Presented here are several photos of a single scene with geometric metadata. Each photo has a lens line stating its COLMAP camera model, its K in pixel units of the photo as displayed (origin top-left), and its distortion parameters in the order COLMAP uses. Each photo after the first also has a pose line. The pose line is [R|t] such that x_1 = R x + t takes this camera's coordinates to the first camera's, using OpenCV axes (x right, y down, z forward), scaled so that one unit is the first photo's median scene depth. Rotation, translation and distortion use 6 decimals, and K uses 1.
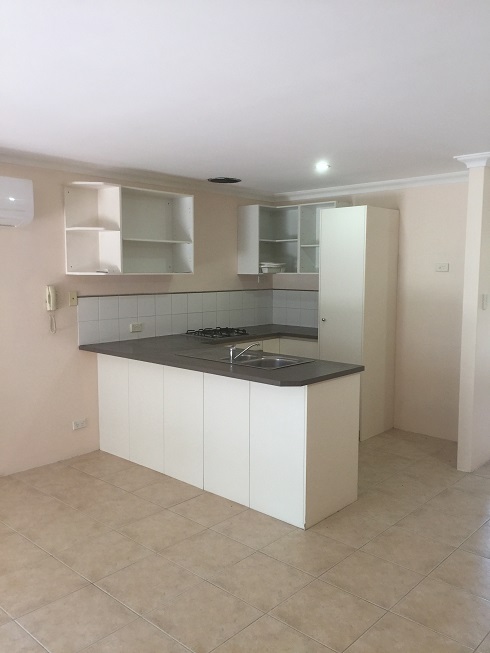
lens RADIAL K [[559.4, 0, 250.8], [0, 559.4, 326.9], [0, 0, 1]] dist [0.042231, -0.074521]
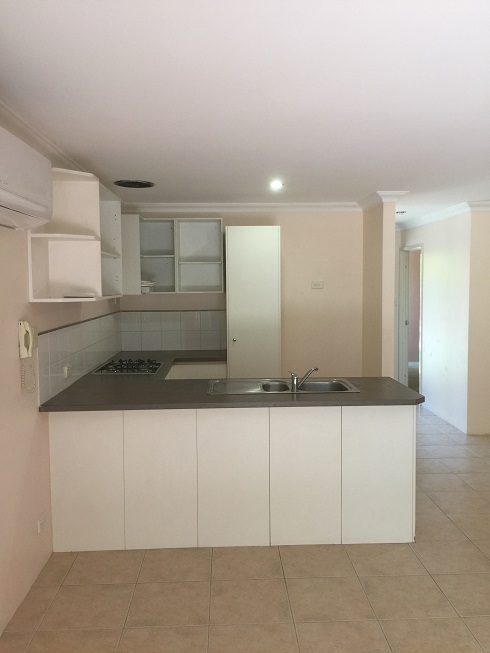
lens RADIAL K [[559.4, 0, 248.8], [0, 559.4, 320.5], [0, 0, 1]] dist [0.042231, -0.074521]
pose [[0.711855, -0.055501, 0.700130, -0.614363], [0.080658, 0.996737, -0.002995, -0.048667], [-0.697679, 0.058603, 0.714009, 0.341764]]
